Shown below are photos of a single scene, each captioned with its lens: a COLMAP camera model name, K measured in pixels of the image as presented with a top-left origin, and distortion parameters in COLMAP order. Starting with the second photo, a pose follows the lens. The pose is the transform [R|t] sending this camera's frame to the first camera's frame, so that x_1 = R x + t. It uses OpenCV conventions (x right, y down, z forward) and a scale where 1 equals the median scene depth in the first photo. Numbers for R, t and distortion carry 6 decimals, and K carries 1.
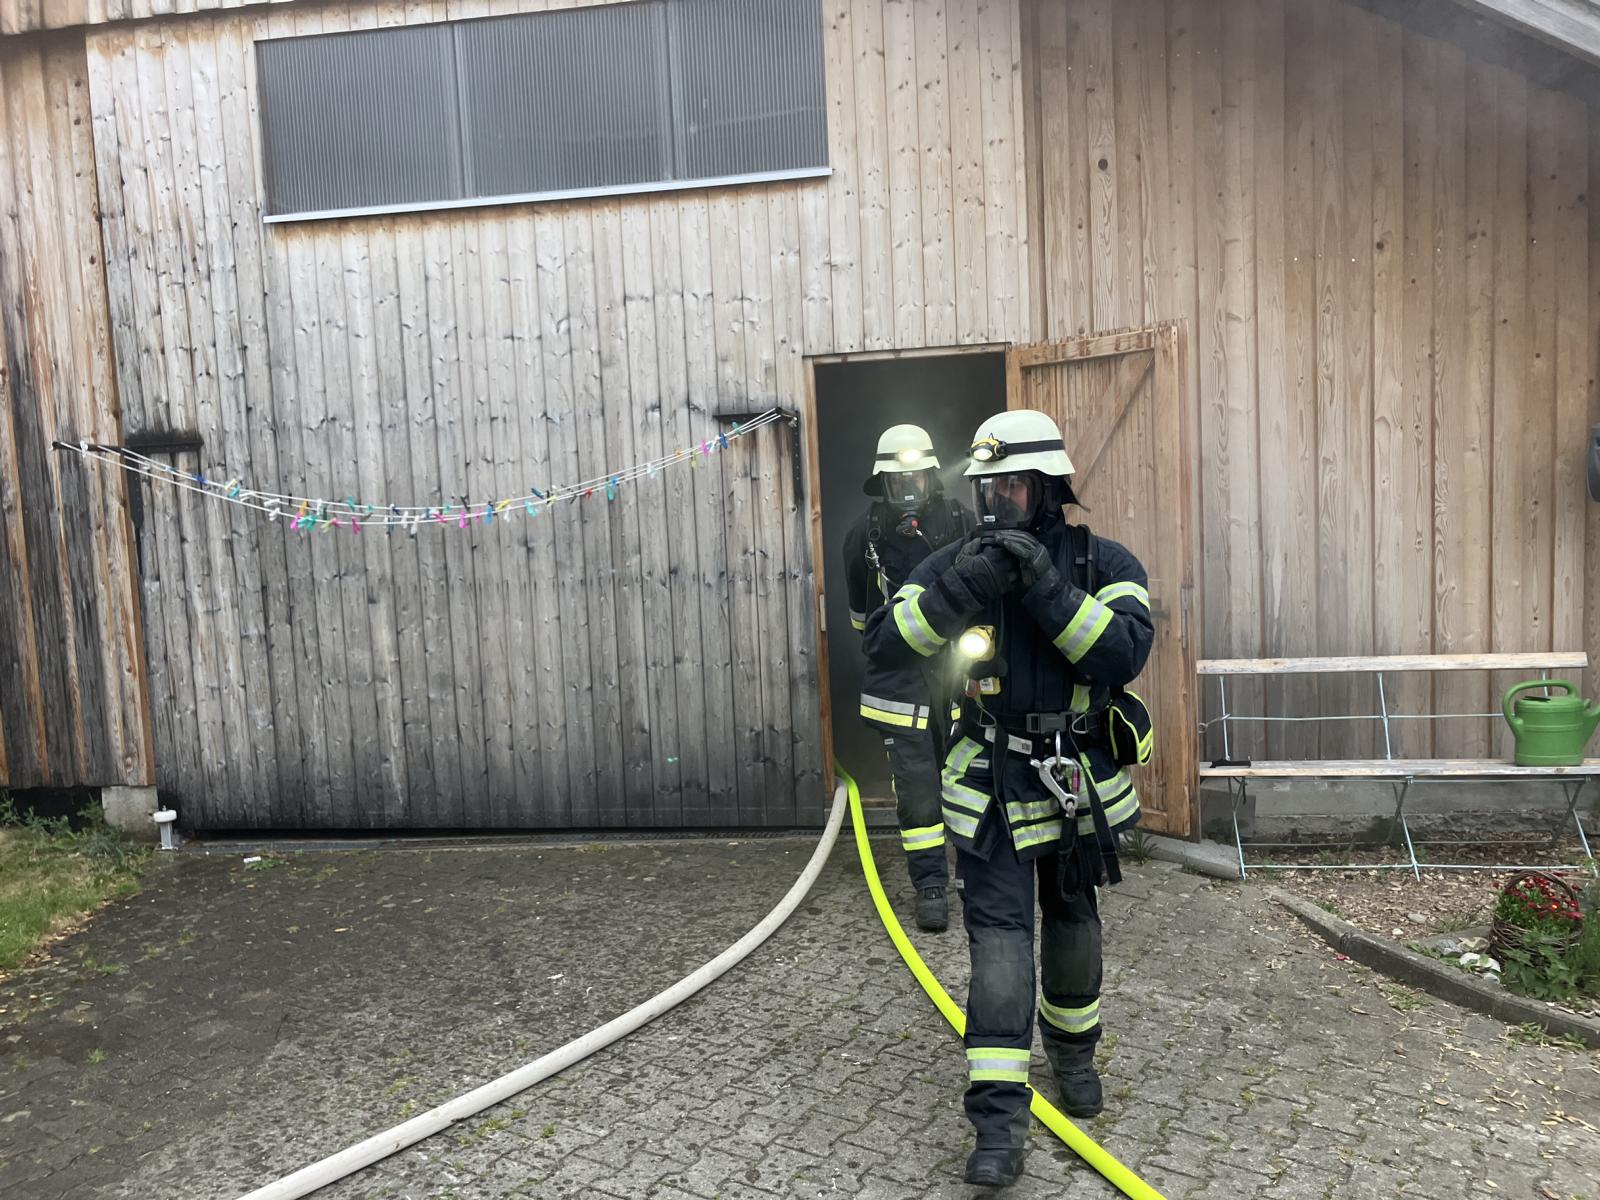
lens RADIAL K [[1308.5, 0, 800.4], [0, 1308.5, 611.2], [0, 0, 1]] dist [0.022810, -0.019922]
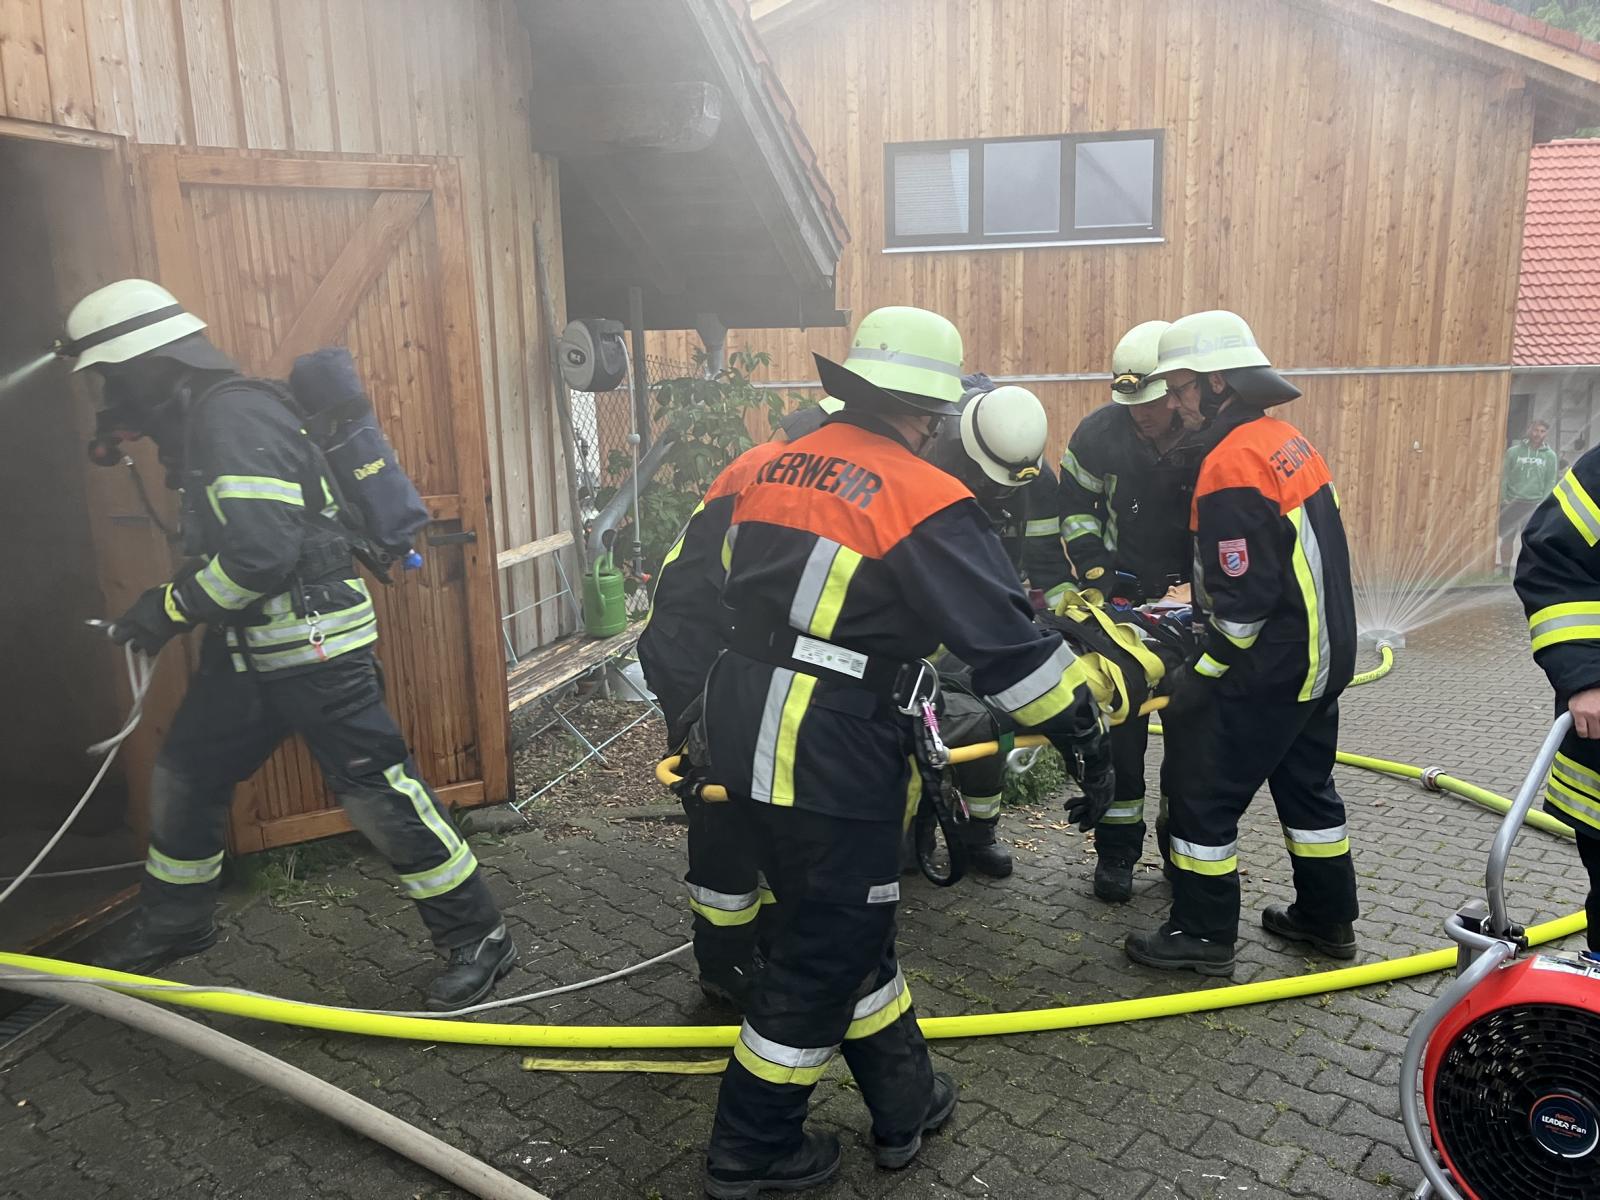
lens RADIAL K [[1308.5, 0, 801.5], [0, 1308.5, 616.9], [0, 0, 1]] dist [0.022810, -0.019922]
pose [[0.124903, -0.172328, 0.977089, -0.417321], [0.109899, 0.981144, 0.158995, -0.044620], [-0.986064, 0.087522, 0.141487, 0.582874]]
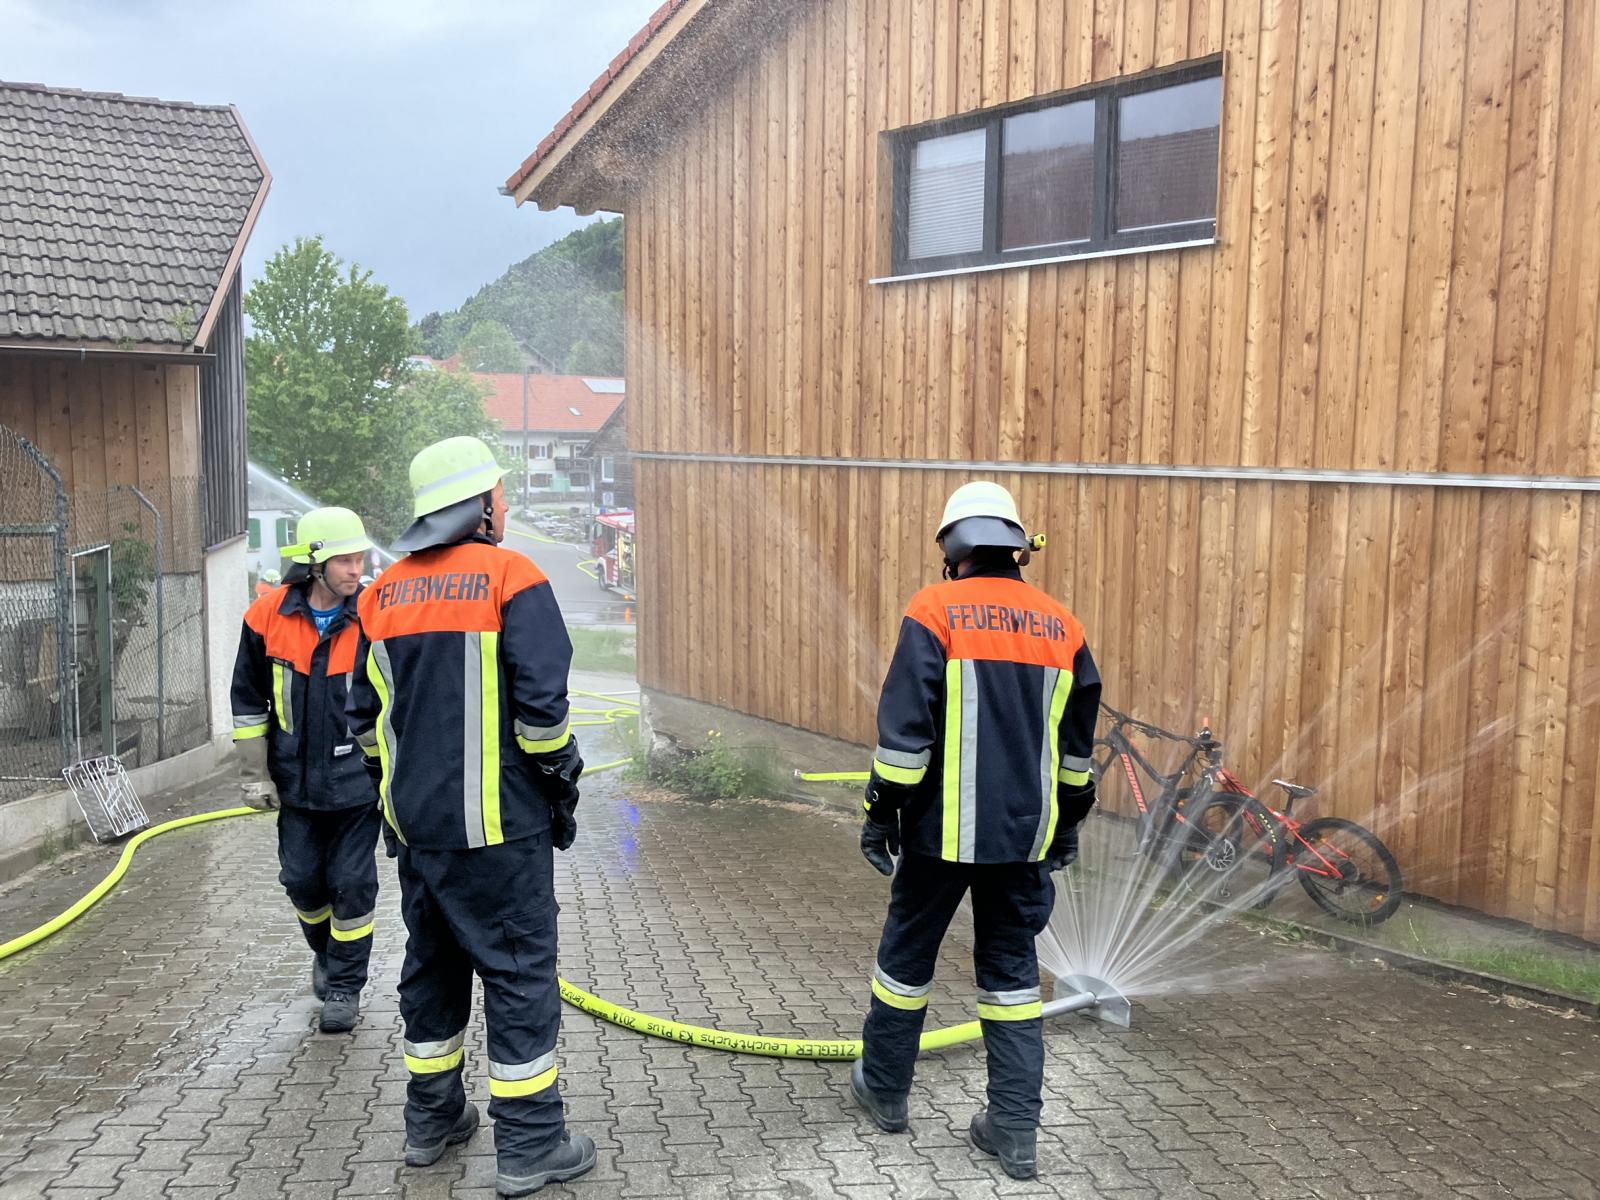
lens RADIAL K [[1308.5, 0, 796.9], [0, 1308.5, 575.2], [0, 0, 1]] dist [0.022810, -0.019922]
pose [[0.721673, -0.022260, 0.691876, 0.767770], [0.018635, 0.999745, 0.012727, 0.052801], [-0.691984, 0.003708, 0.721904, -0.414489]]
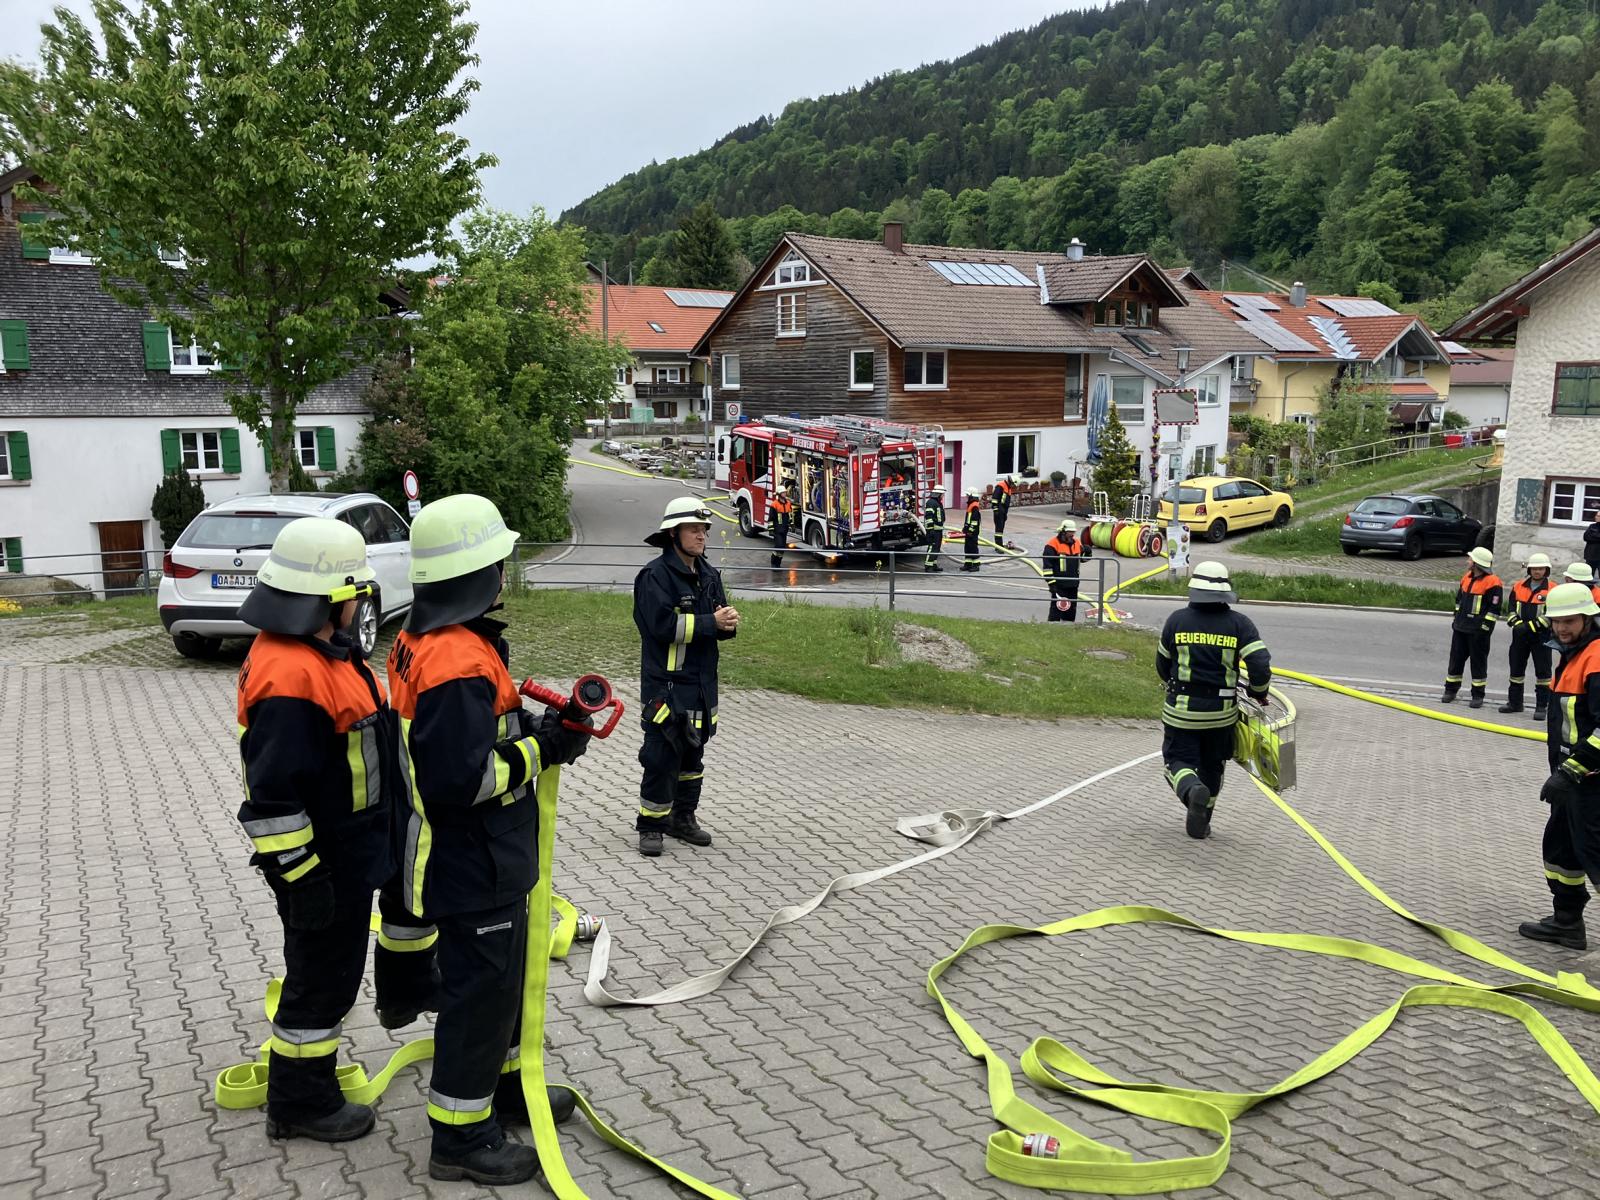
lens RADIAL K [[1308.5, 0, 800.4], [0, 1308.5, 634.7], [0, 0, 1]] dist [0.022810, -0.019922]
pose [[0.748232, -0.078308, 0.658800, 2.045590], [0.023480, 0.995513, 0.091664, 0.142182], [-0.663022, -0.053117, 0.746713, 2.040045]]
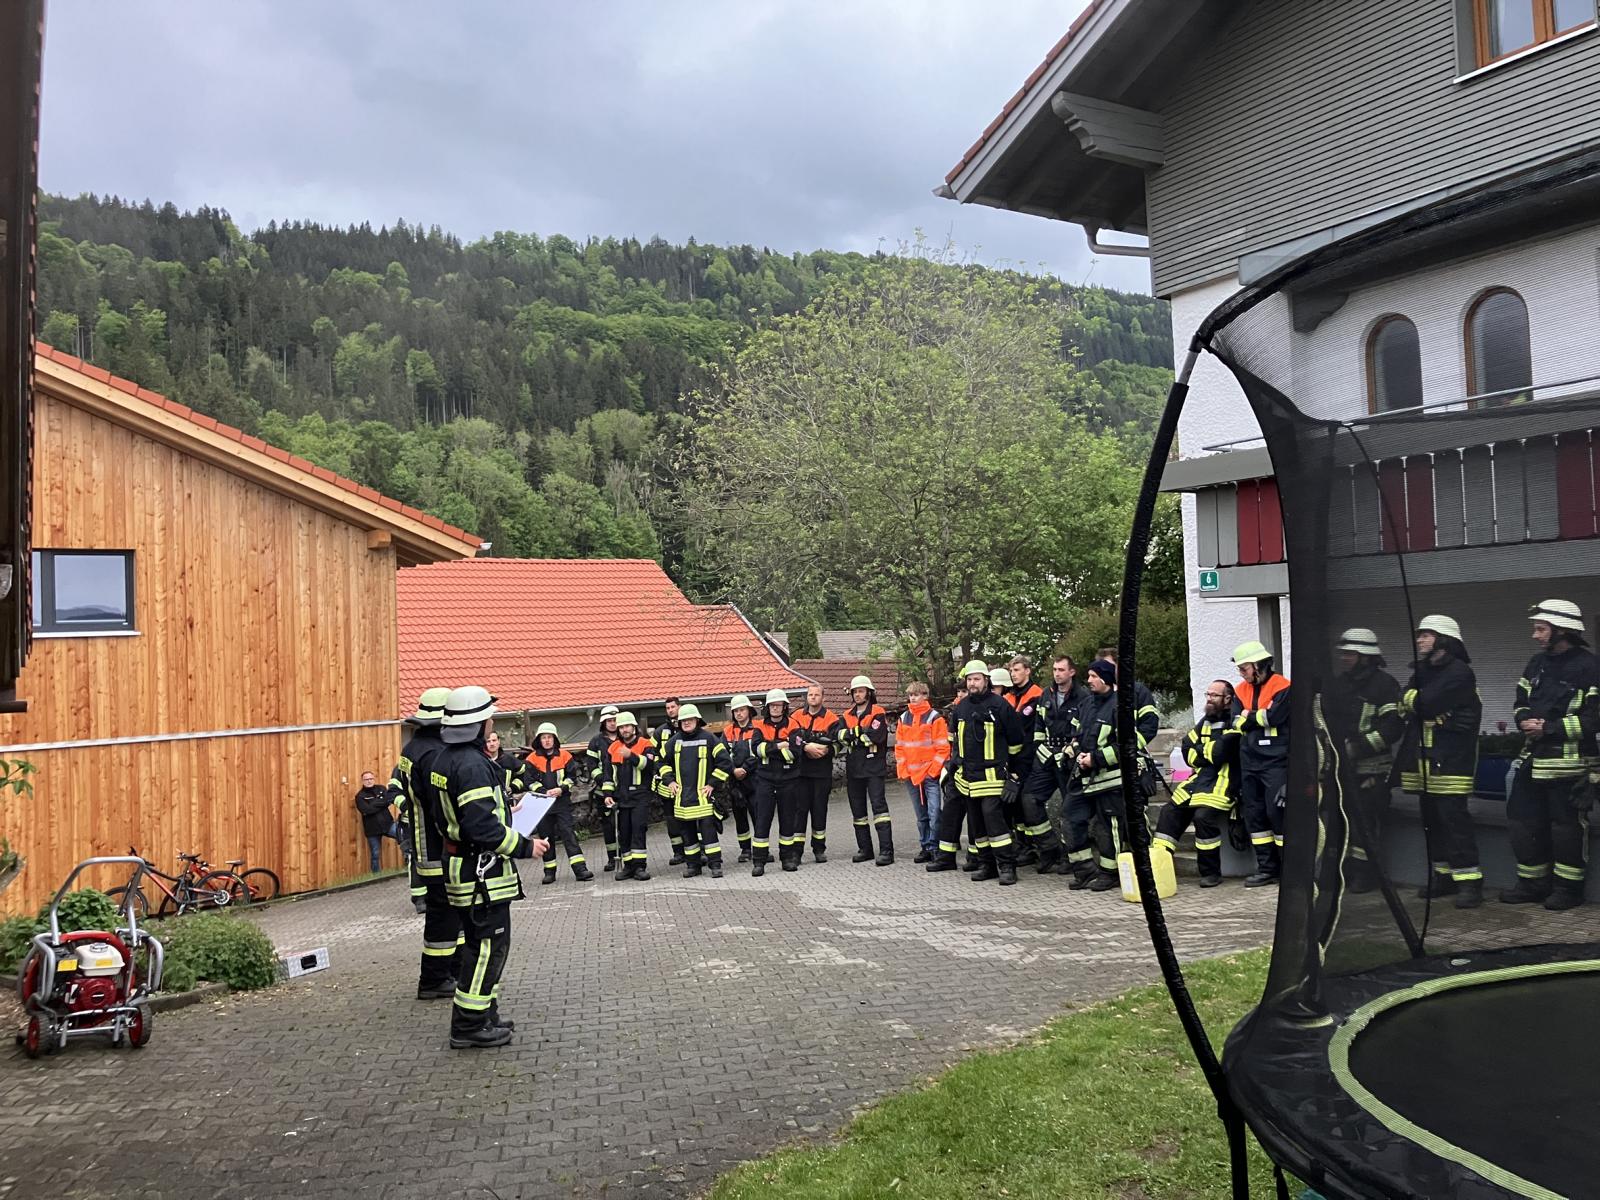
lens RADIAL K [[1308.5, 0, 814.3], [0, 1308.5, 600.3], [0, 0, 1]] dist [0.022810, -0.019922]
pose [[-0.664453, 0.097332, 0.740965, -1.097993], [0.136102, 0.990662, -0.008084, -0.101968], [-0.734832, 0.095476, -0.671495, 1.058006]]
